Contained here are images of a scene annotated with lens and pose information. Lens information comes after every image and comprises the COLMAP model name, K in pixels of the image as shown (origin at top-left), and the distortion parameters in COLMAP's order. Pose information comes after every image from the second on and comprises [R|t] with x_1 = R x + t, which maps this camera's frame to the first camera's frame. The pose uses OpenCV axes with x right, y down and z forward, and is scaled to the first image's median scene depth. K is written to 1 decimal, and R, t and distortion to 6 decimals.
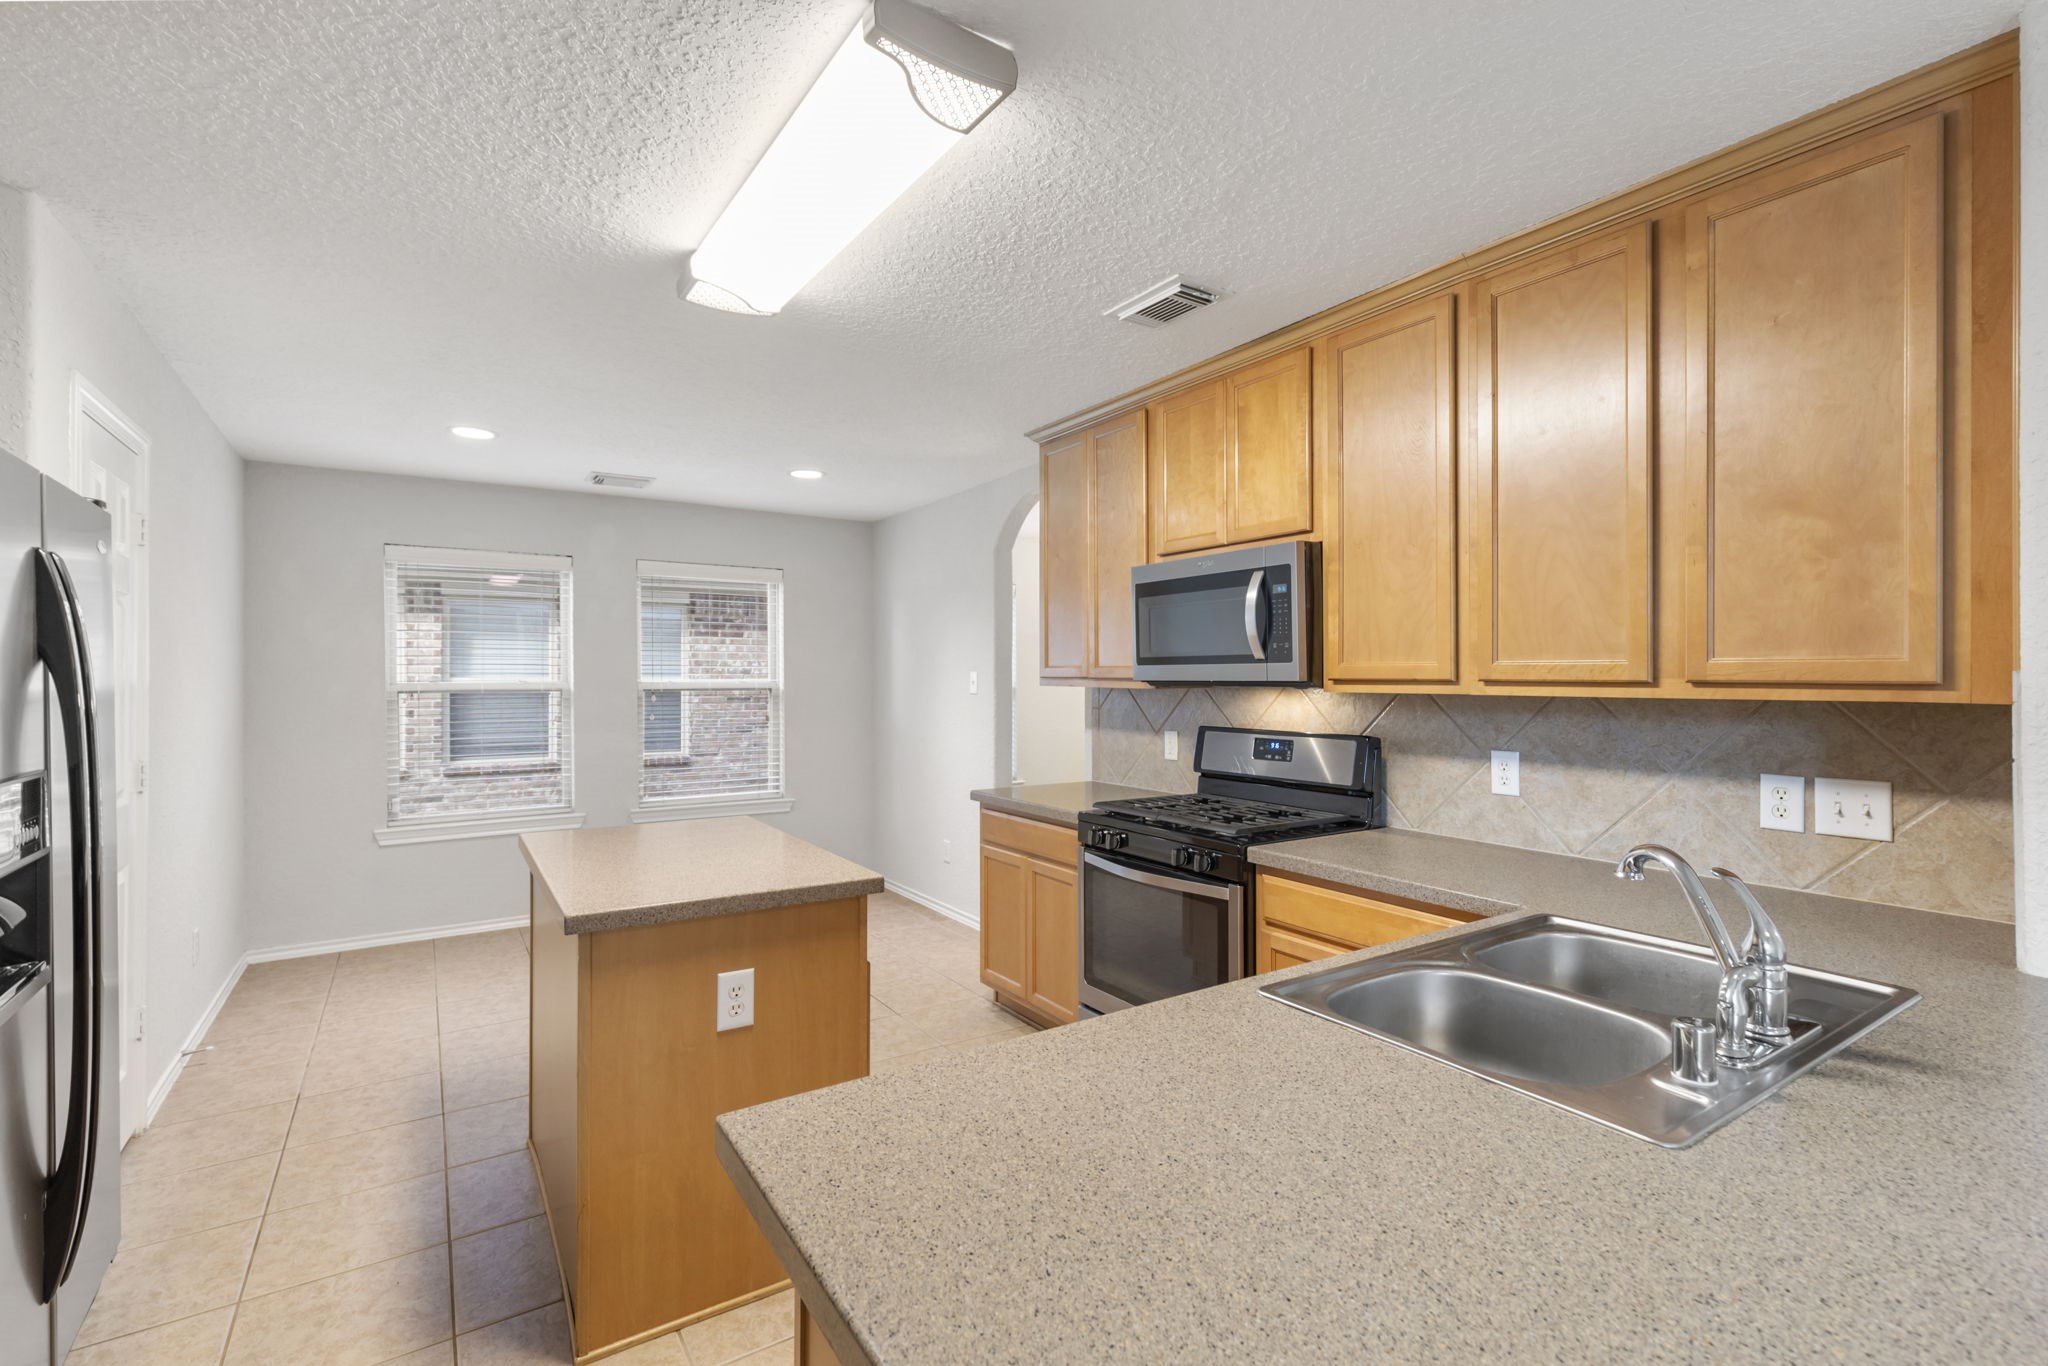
lens RADIAL K [[932.9, 0, 1024.6], [0, 932.9, 679.2], [0, 0, 1]] dist [0.011911, -0.001670]
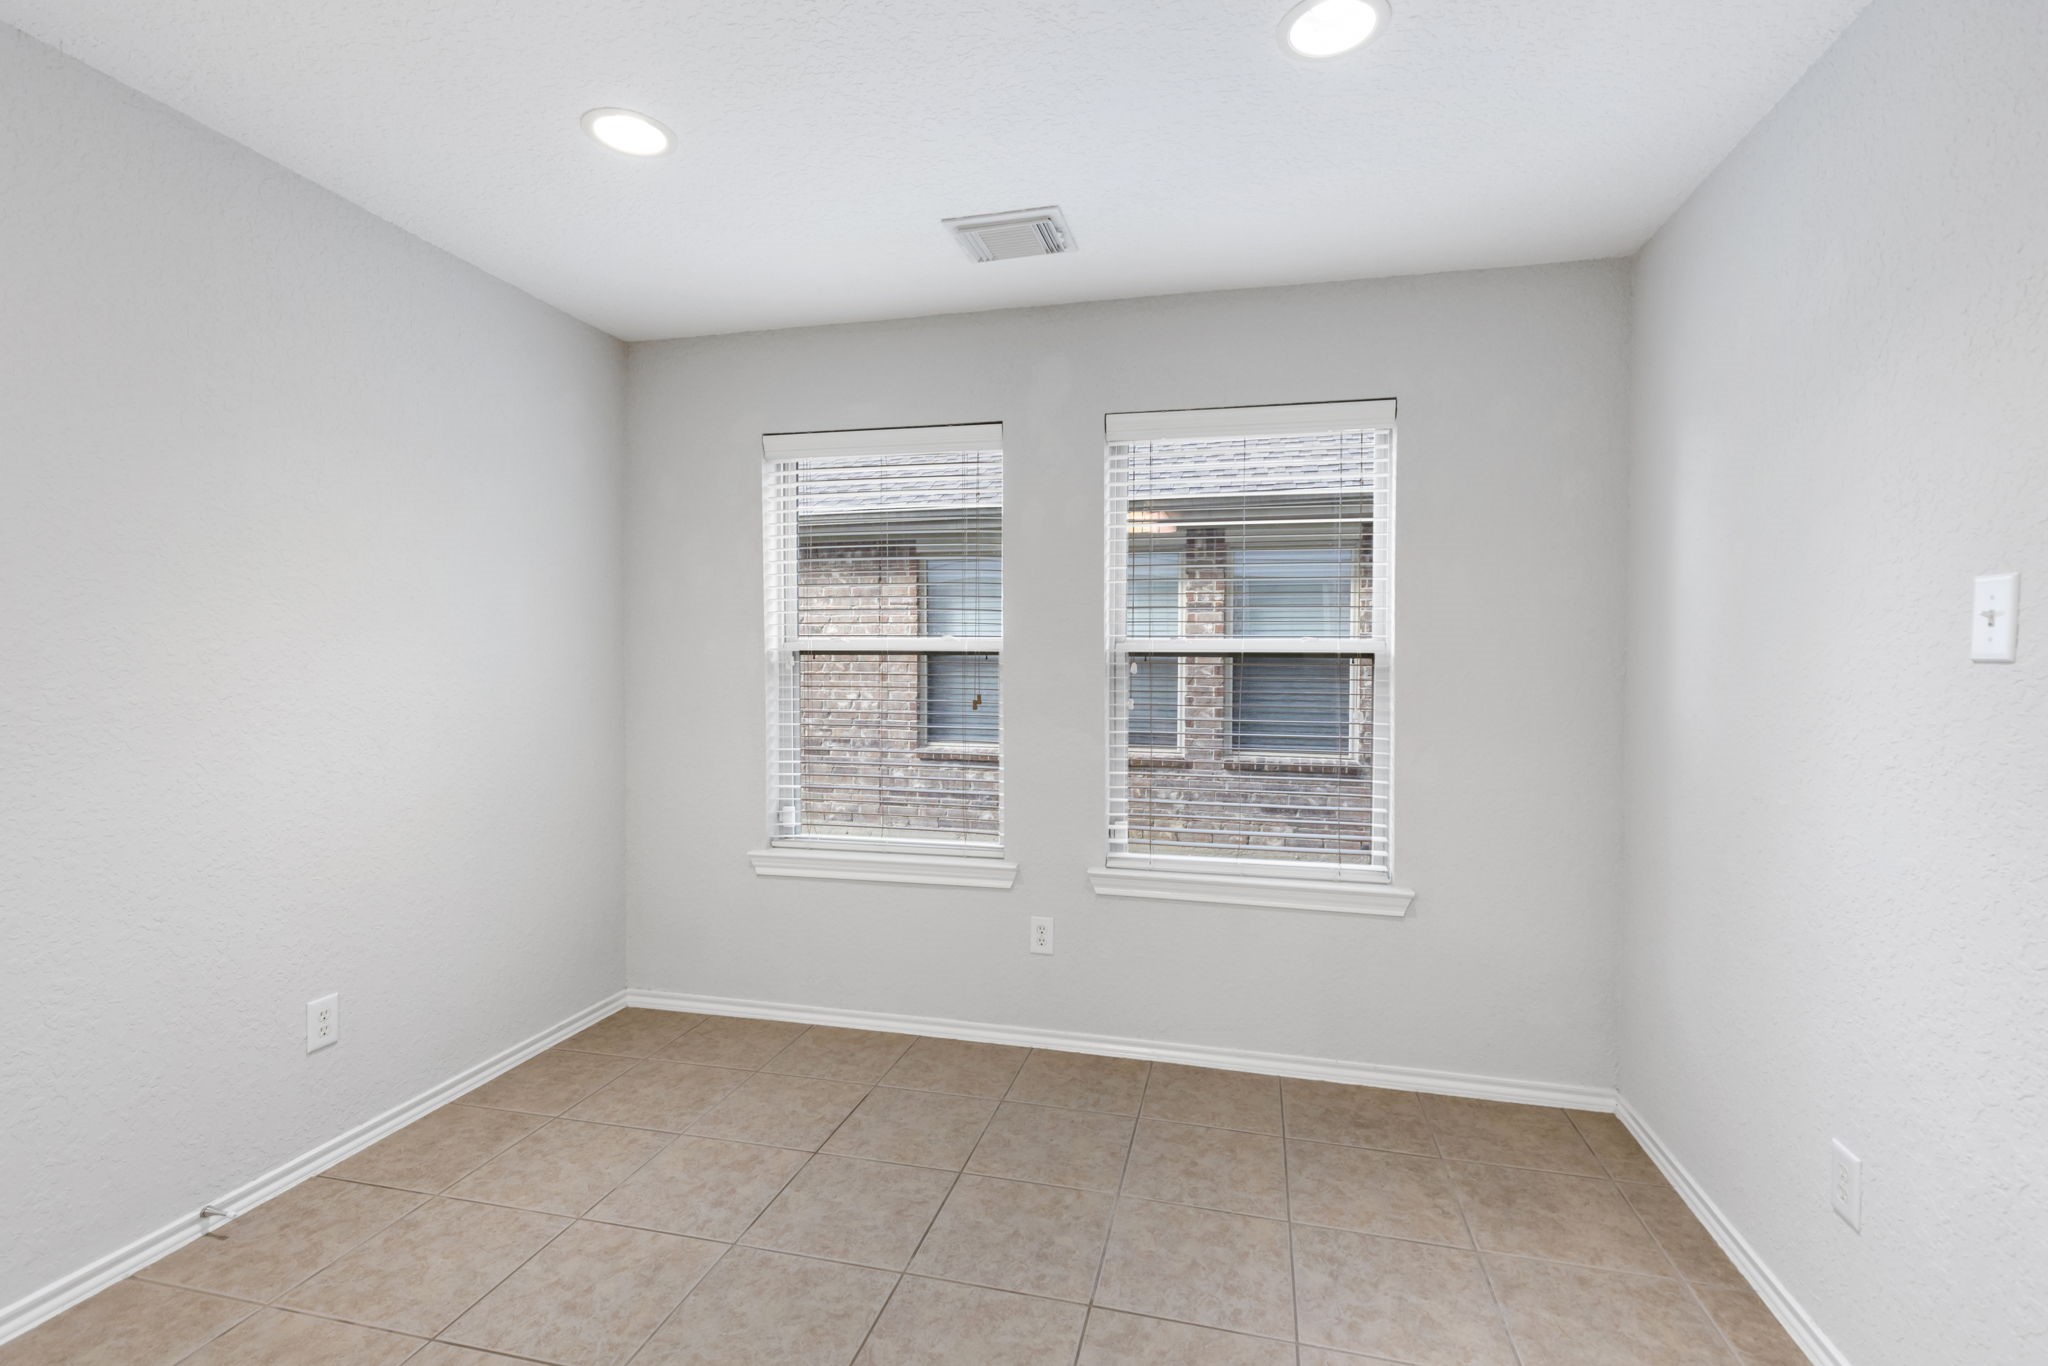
lens RADIAL K [[932.9, 0, 1039.2], [0, 932.9, 695.2], [0, 0, 1]] dist [0.011911, -0.001670]
pose [[0.694225, 0.033196, -0.718992, -0.049709], [-0.009933, 0.999283, 0.036546, 0.017954], [0.719689, -0.018230, 0.694057, 0.637762]]
